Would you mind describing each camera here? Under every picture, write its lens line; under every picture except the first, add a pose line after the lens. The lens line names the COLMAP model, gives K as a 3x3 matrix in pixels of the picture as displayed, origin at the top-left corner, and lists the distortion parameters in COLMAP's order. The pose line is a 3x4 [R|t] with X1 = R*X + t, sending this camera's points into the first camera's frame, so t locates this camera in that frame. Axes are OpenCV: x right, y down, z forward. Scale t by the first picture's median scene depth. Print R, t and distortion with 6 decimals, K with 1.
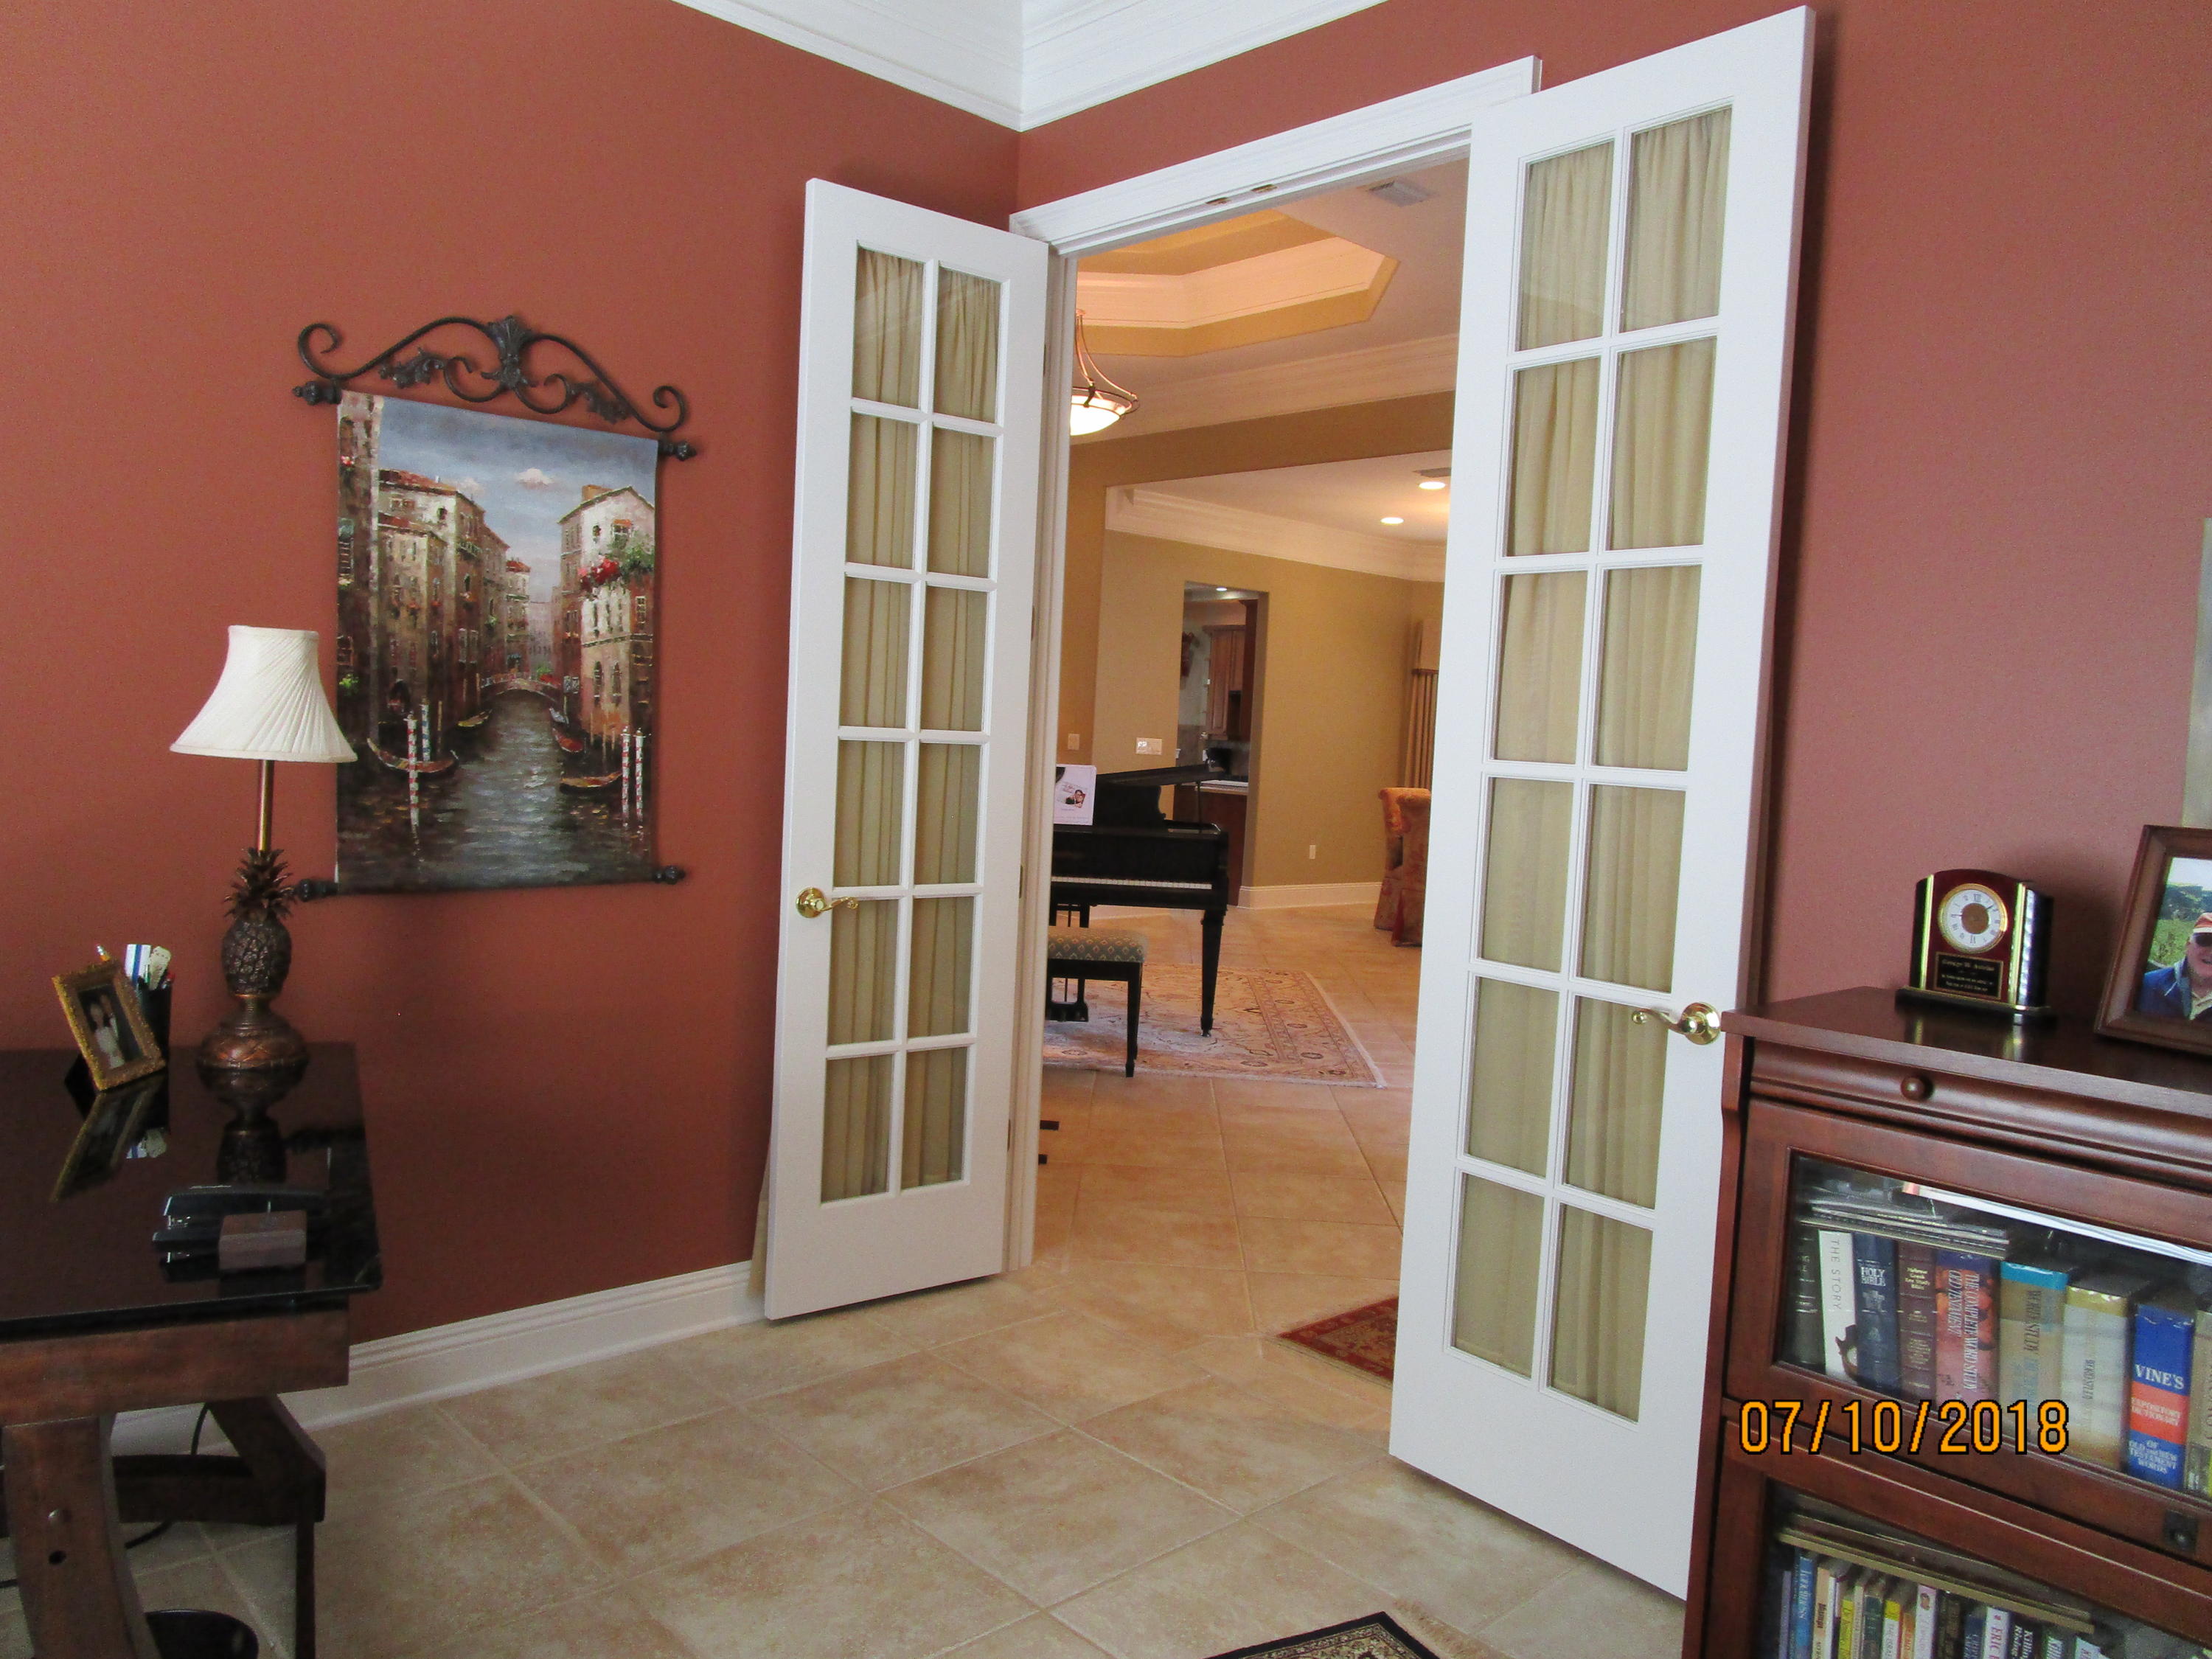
lens RADIAL K [[1586.0, 0, 1106.0], [0, 1586.0, 829.5], [0, 0, 1]] dist [-0.030743, 0.007935]
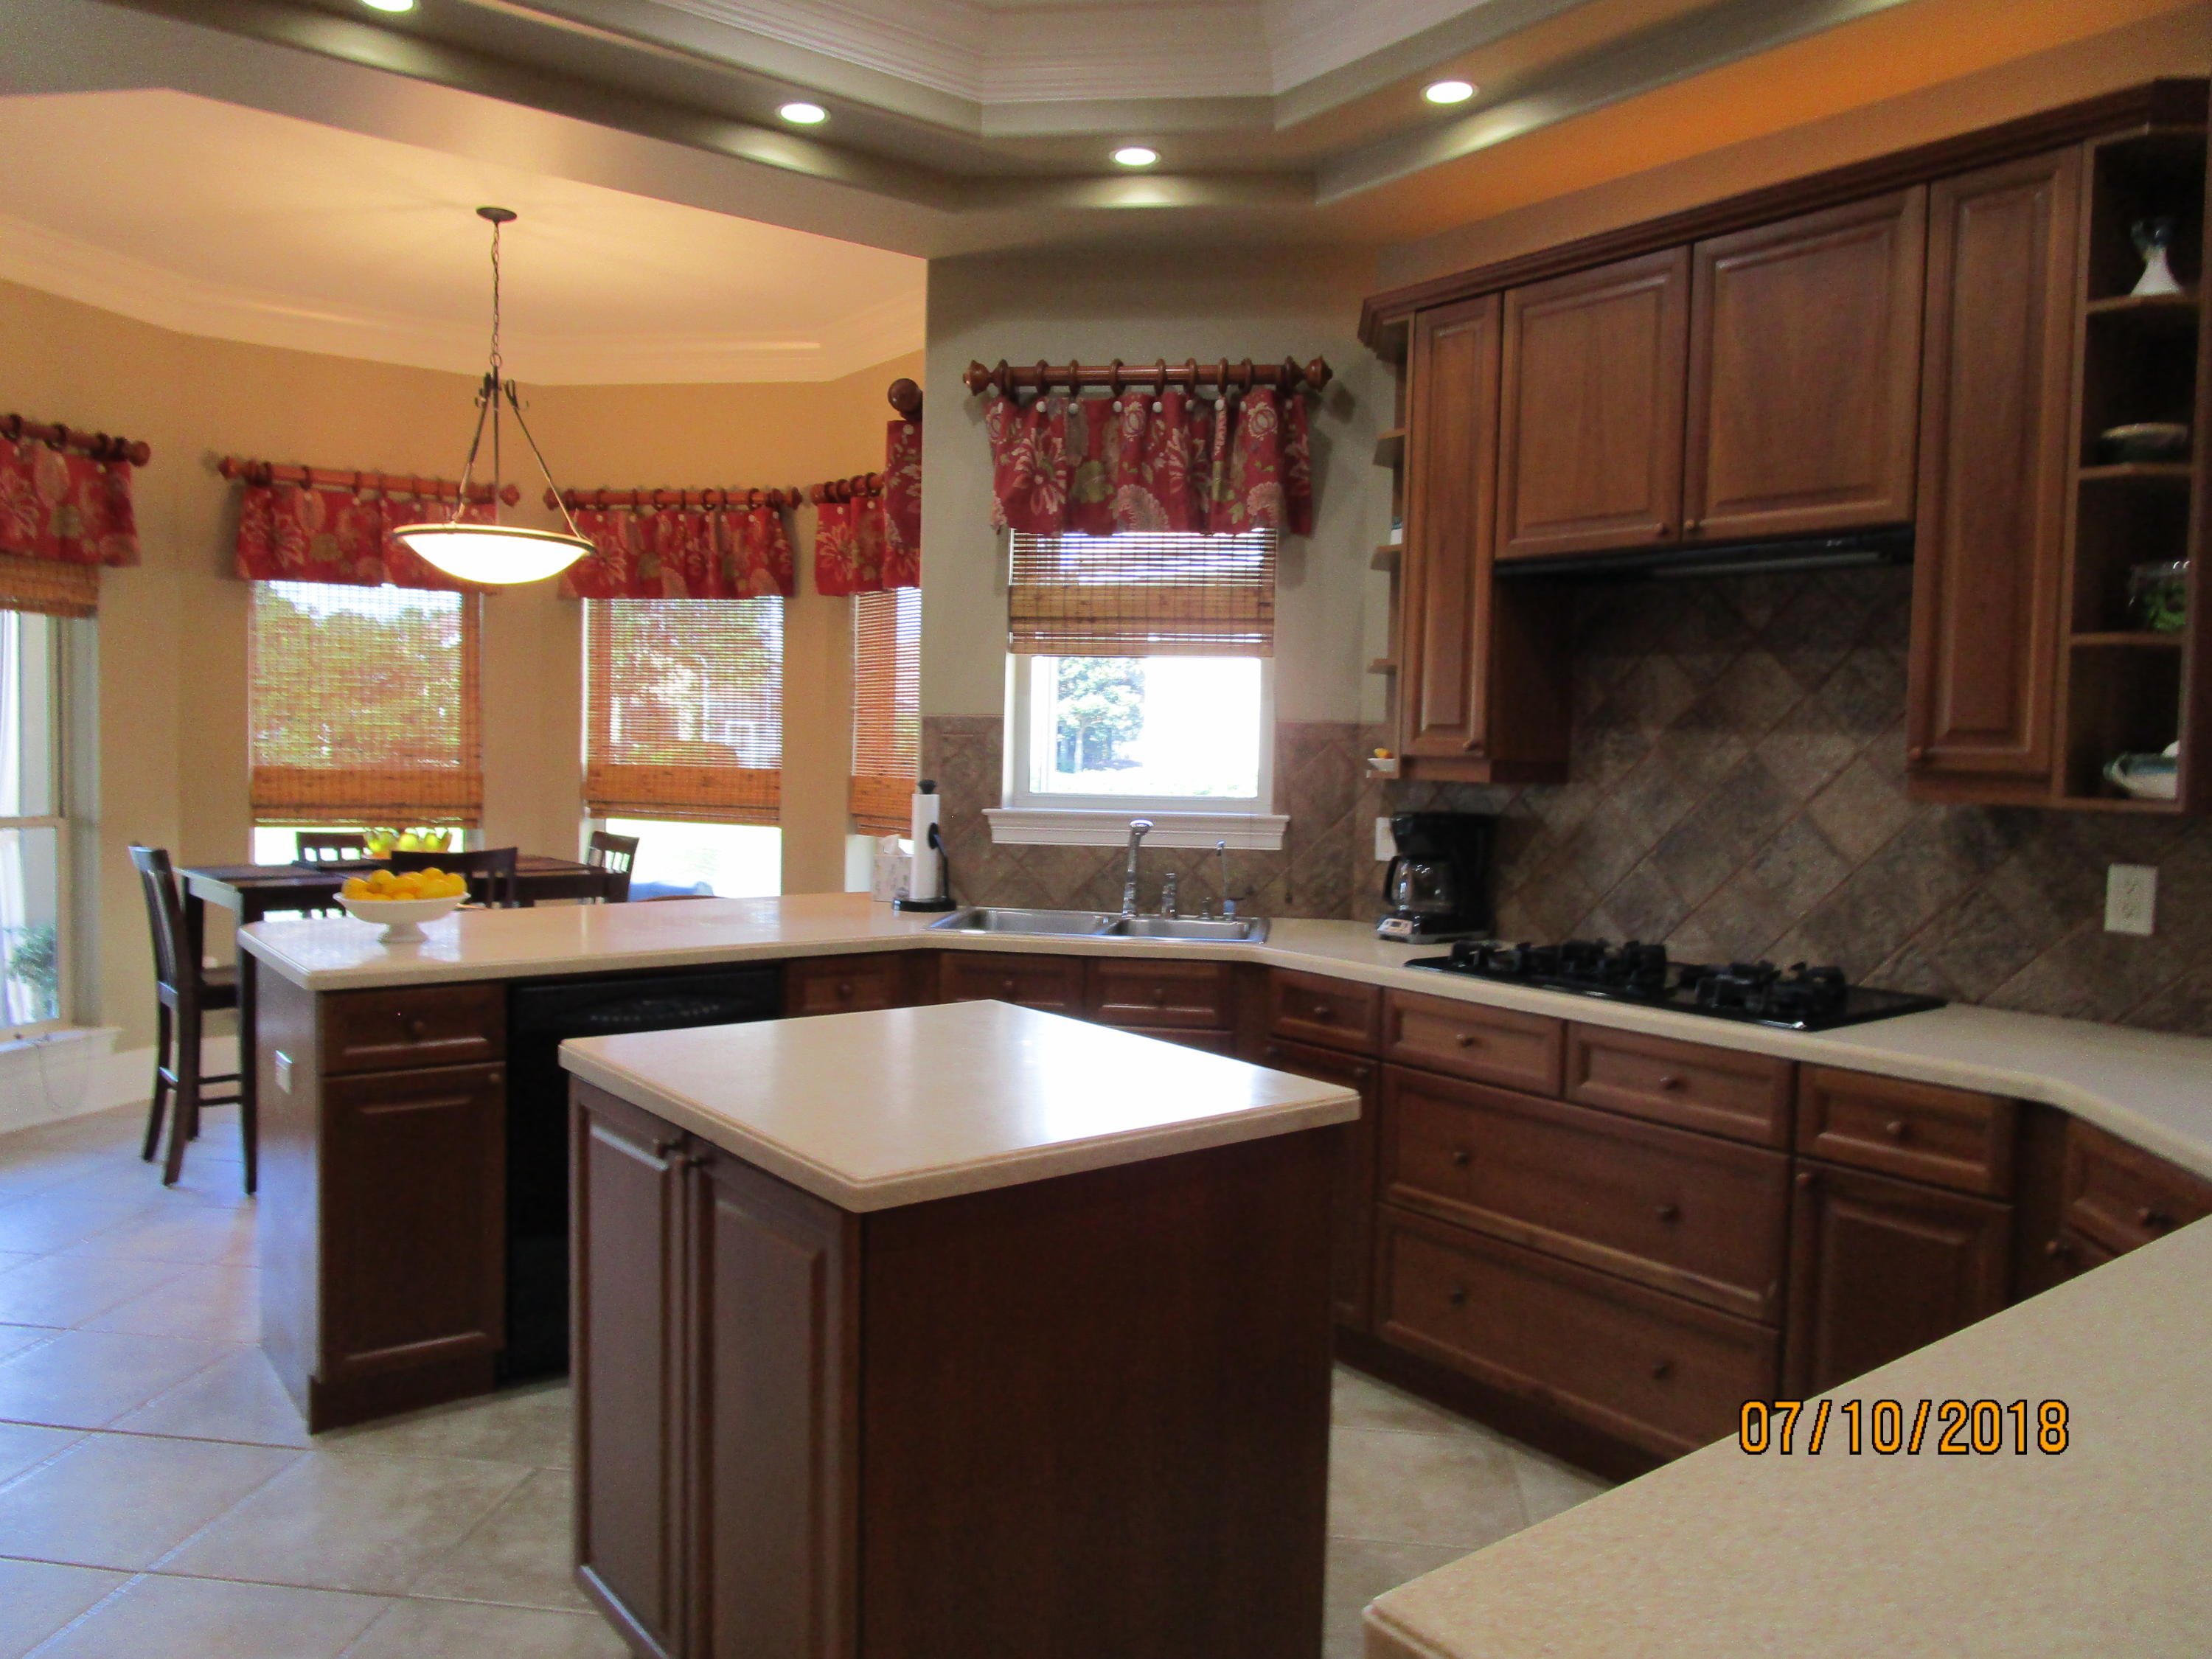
lens RADIAL K [[1586.0, 0, 1106.0], [0, 1586.0, 829.5], [0, 0, 1]] dist [-0.030743, 0.007935]
pose [[0.994986, -0.023459, -0.097219, 0.055390], [0.022486, 0.999686, -0.011094, -0.060425], [0.097449, 0.008852, 0.995201, 0.962699]]
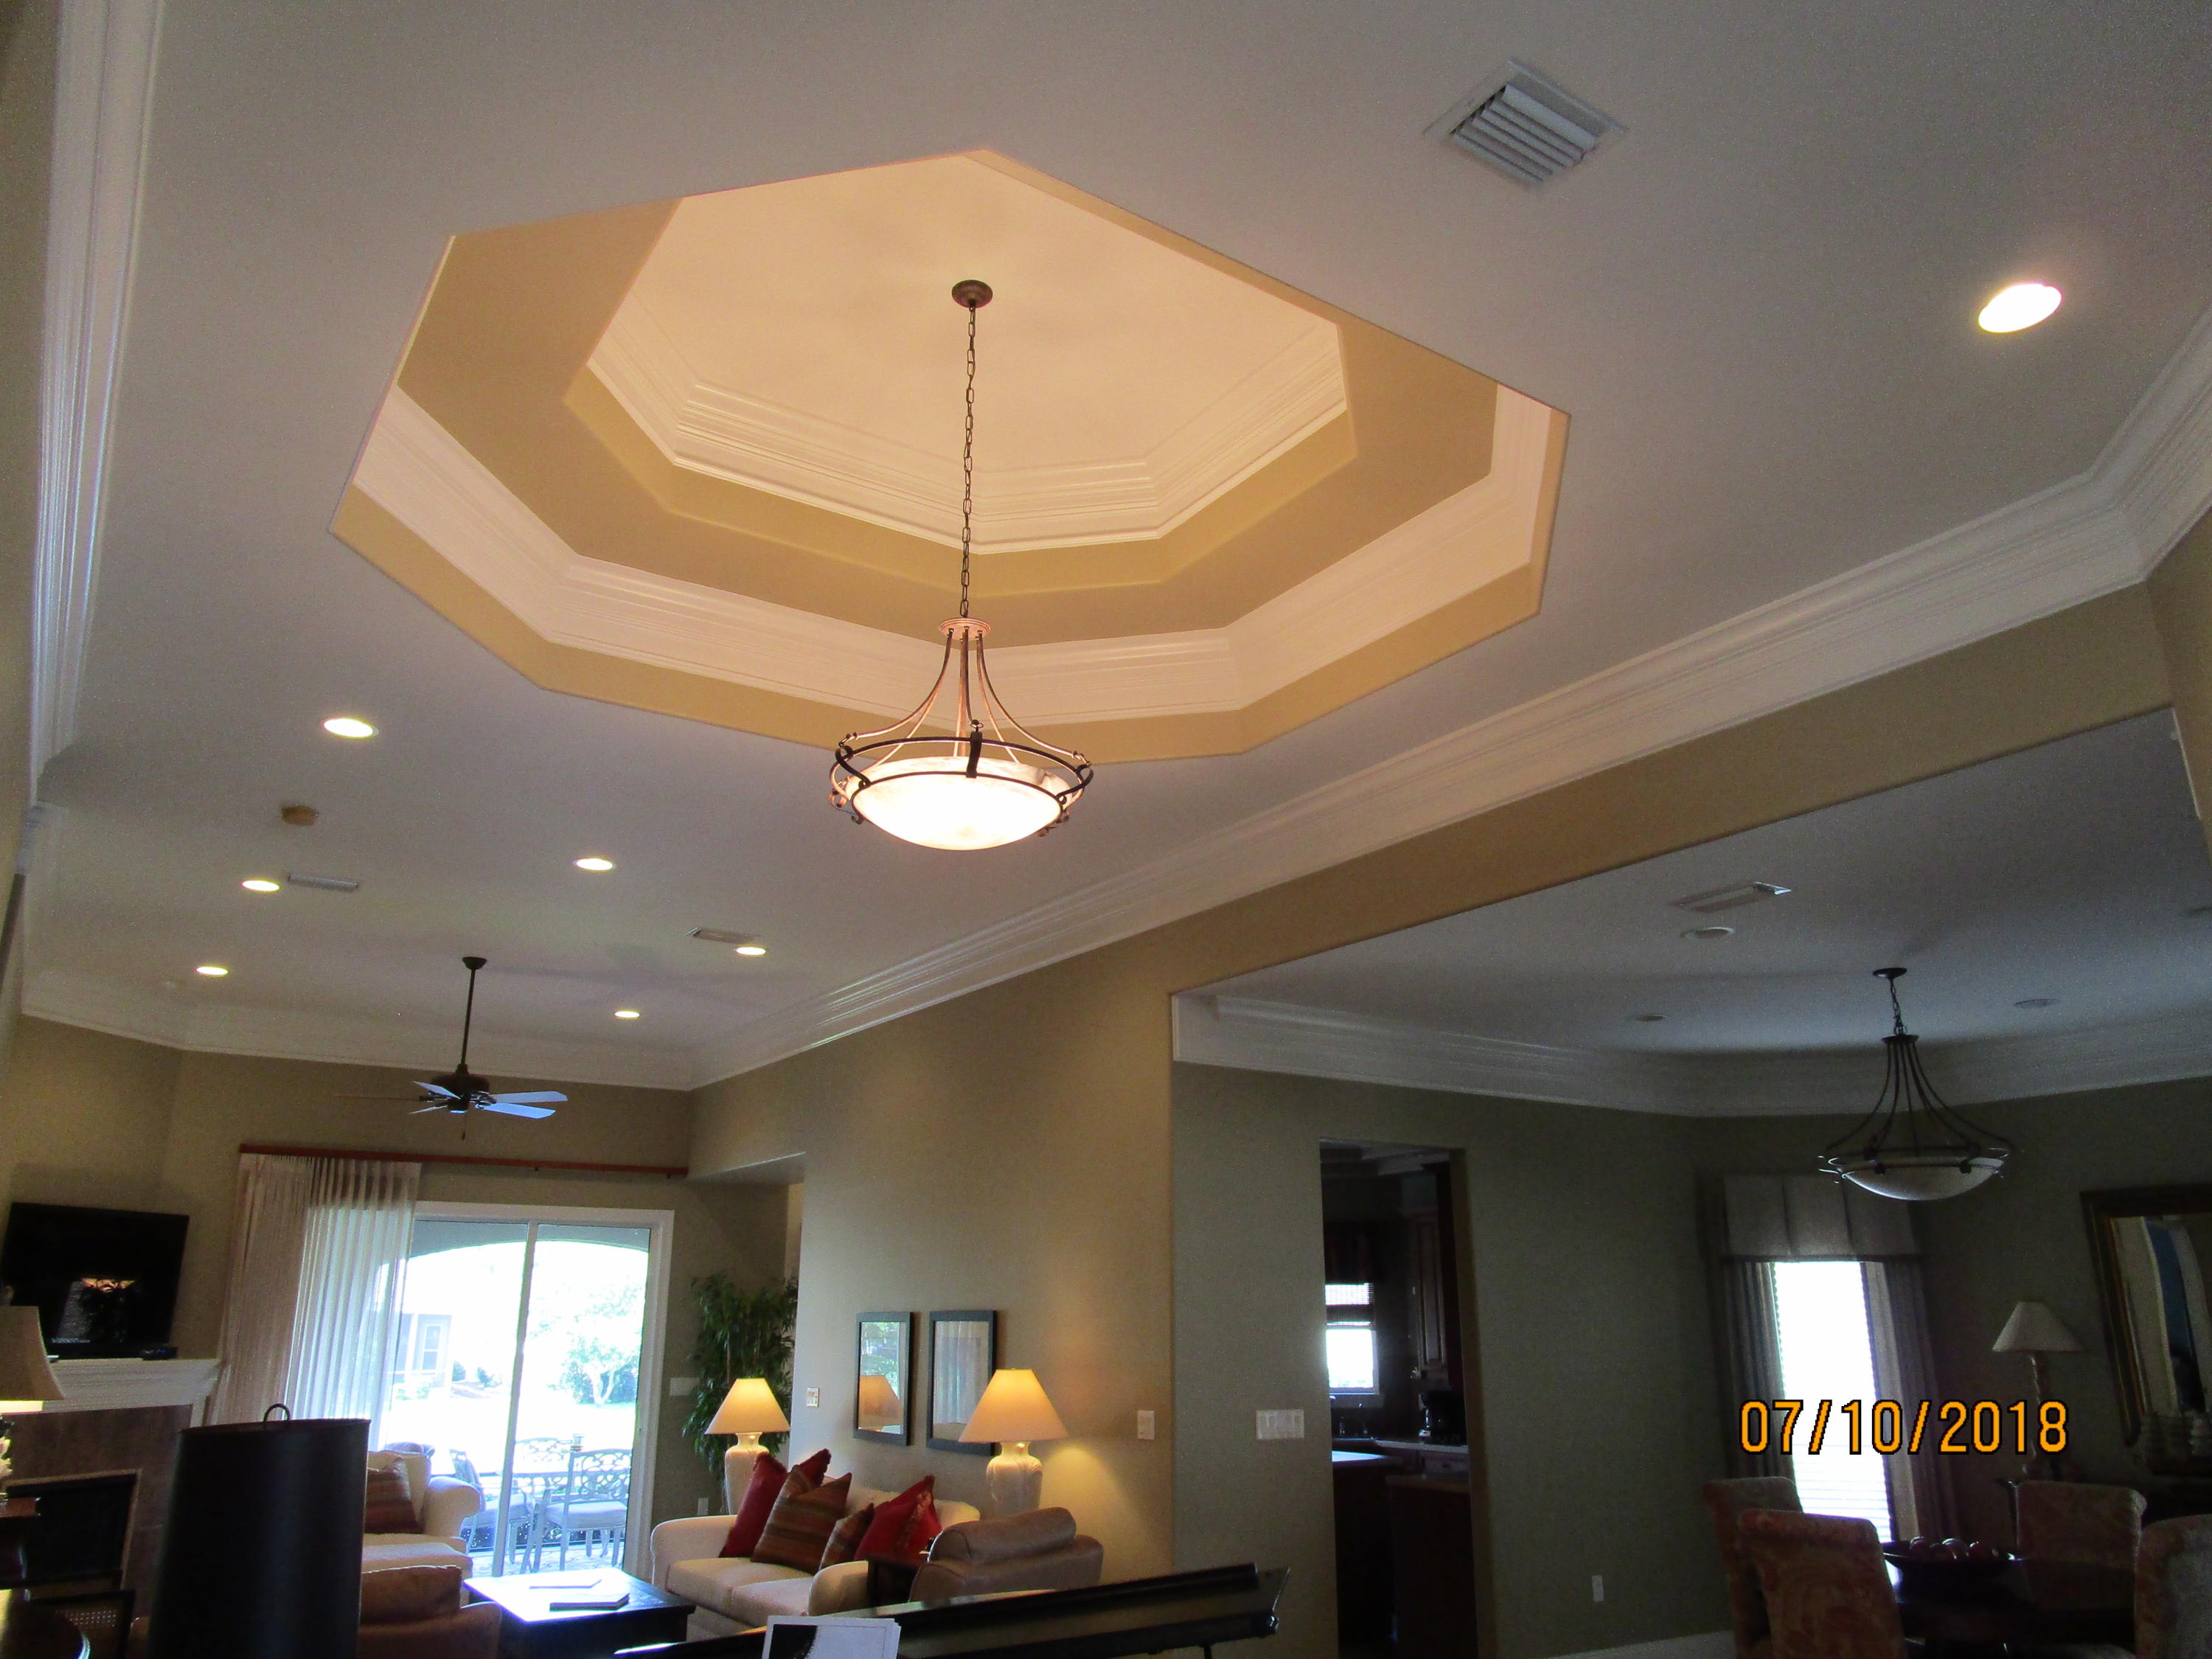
lens RADIAL K [[1586.0, 0, 1106.0], [0, 1586.0, 829.5], [0, 0, 1]] dist [-0.030743, 0.007935]
pose [[0.985350, -0.099216, -0.138717, 0.061383], [0.041625, 0.928676, -0.368549, -0.040792], [0.165389, 0.357375, 0.919200, 0.348614]]
